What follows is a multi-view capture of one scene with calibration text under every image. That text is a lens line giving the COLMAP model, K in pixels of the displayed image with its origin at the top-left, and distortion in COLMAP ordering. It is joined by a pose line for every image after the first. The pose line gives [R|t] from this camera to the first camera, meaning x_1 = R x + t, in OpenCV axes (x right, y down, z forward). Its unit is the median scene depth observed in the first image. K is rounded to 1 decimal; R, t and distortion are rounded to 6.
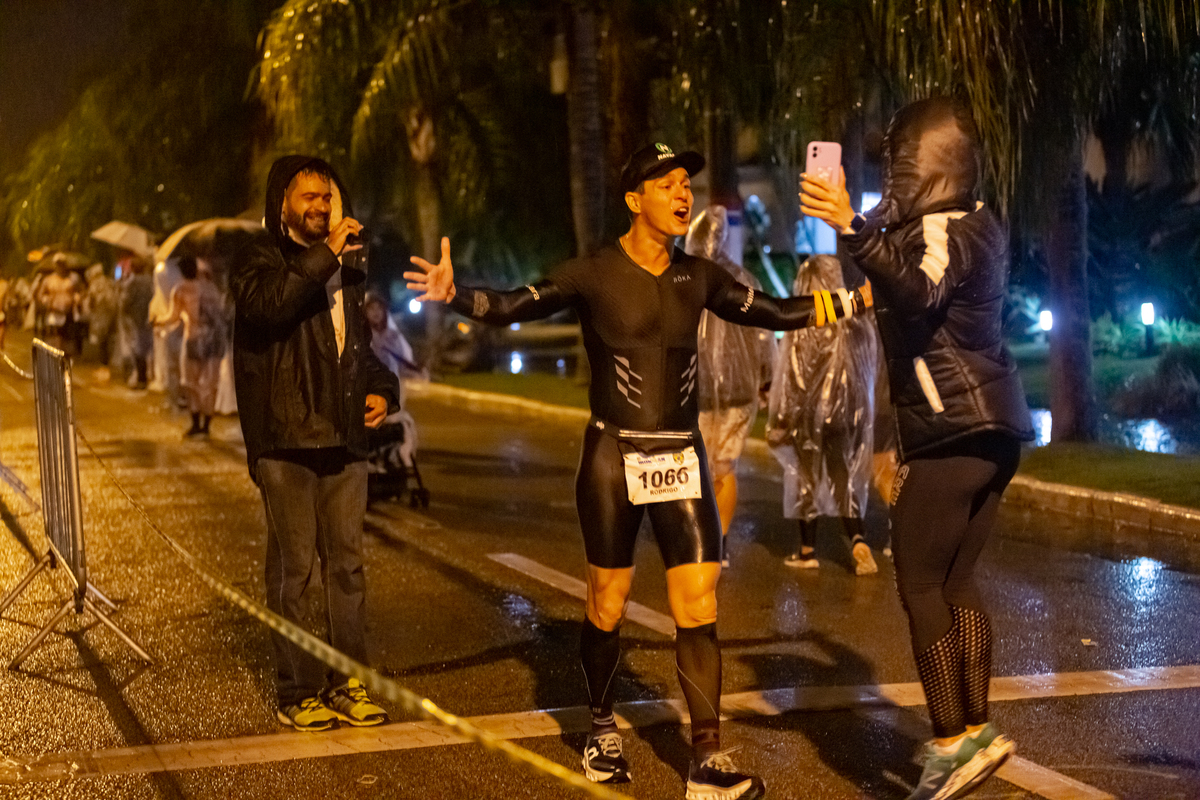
lens RADIAL K [[2355.8, 0, 600.0], [0, 2355.8, 400.0], [0, 0, 1]] dist [-0.175995, -0.485081]
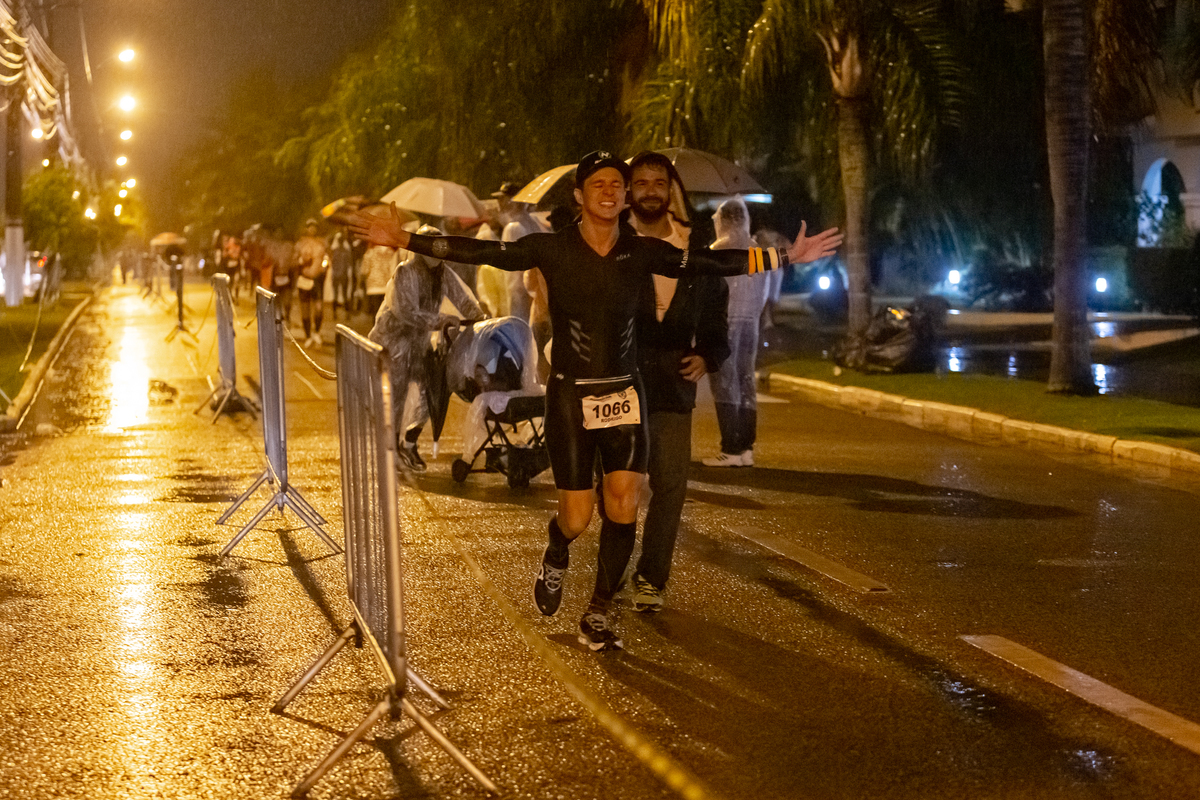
lens RADIAL K [[2355.8, 0, 600.0], [0, 2355.8, 400.0], [0, 0, 1]] dist [-0.175995, -0.485081]
pose [[0.991966, 0.023128, -0.124370, -0.067349], [-0.021411, 0.999656, 0.015129, -0.014053], [0.124677, -0.012344, 0.992121, 0.270545]]
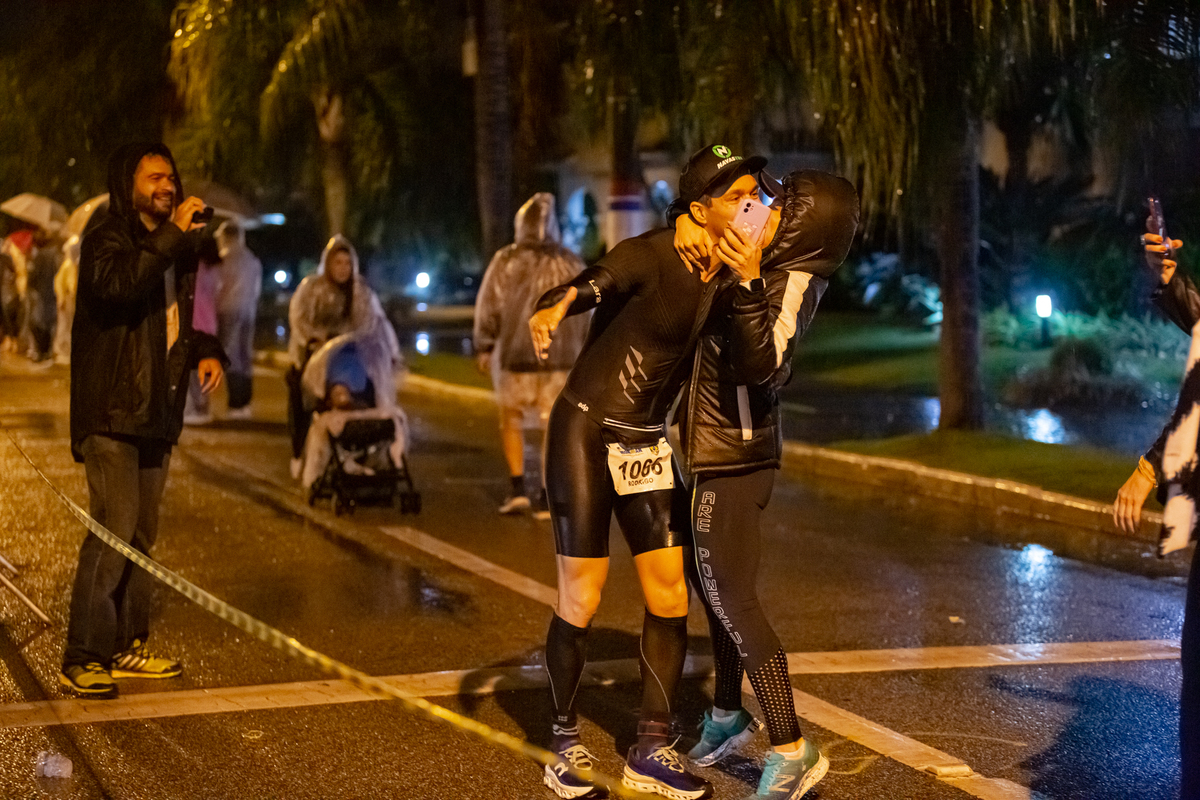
lens RADIAL K [[2457.3, 0, 600.0], [0, 2457.3, 400.0], [0, 0, 1]] dist [-0.232303, -0.343809]
pose [[0.999406, 0.019068, 0.028693, 0.014728], [-0.019179, 0.999810, 0.003595, 0.004284], [-0.028619, -0.004143, 0.999582, -0.062477]]
